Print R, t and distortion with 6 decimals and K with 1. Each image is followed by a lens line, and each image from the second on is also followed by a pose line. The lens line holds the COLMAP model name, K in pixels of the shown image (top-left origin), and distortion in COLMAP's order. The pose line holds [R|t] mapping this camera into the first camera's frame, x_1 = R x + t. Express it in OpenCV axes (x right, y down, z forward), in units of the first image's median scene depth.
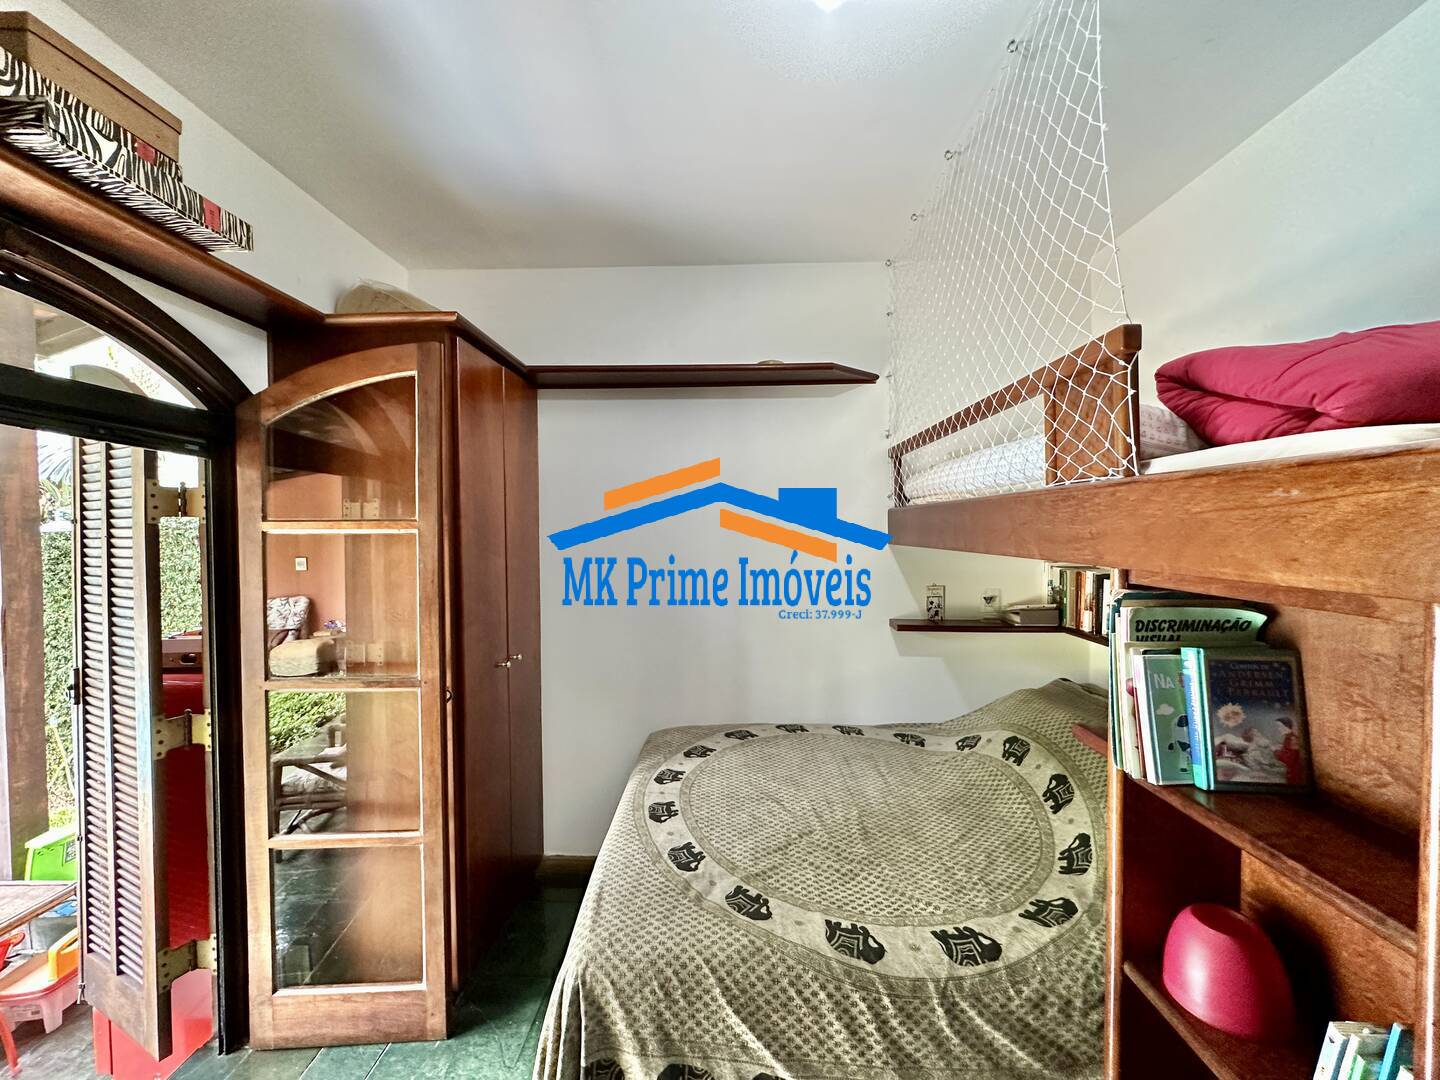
lens RADIAL K [[575.6, 0, 721.5], [0, 575.6, 536.5], [0, 0, 1]] dist [-0.004370, 0.001471]
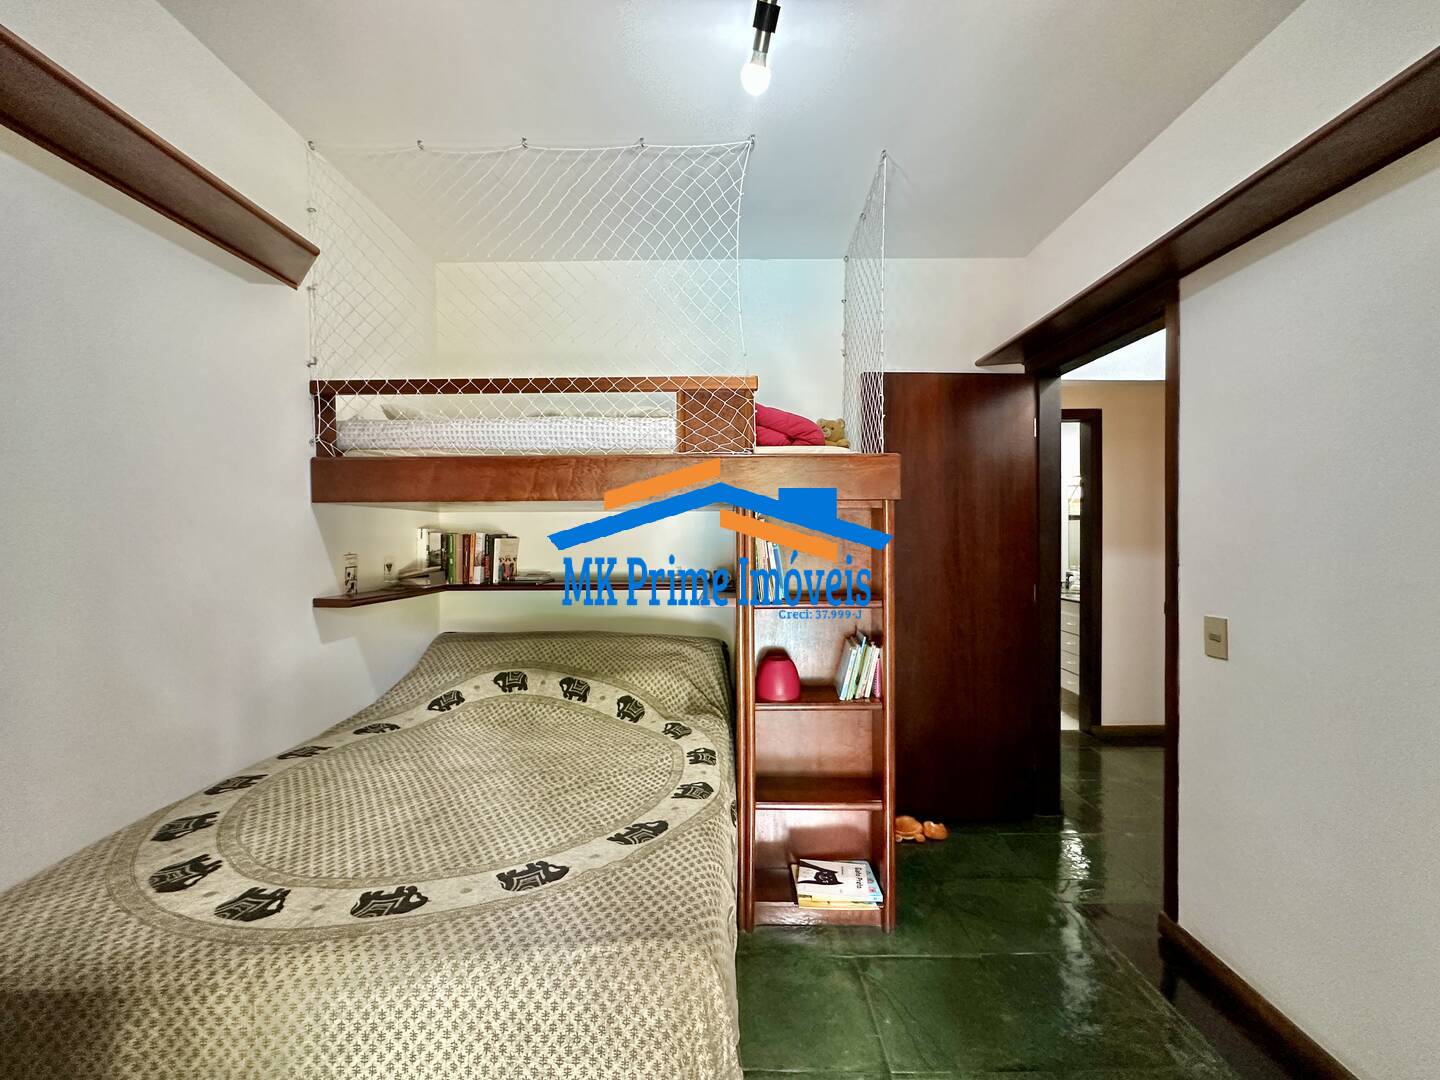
lens RADIAL K [[575.6, 0, 718.3], [0, 575.6, 537.3], [0, 0, 1]] dist [-0.004370, 0.001471]
pose [[-0.014443, 0.003290, 0.999890, -0.535814], [0.019737, 0.999801, -0.003004, 0.078928], [-0.999701, 0.019692, -0.014505, 0.496333]]
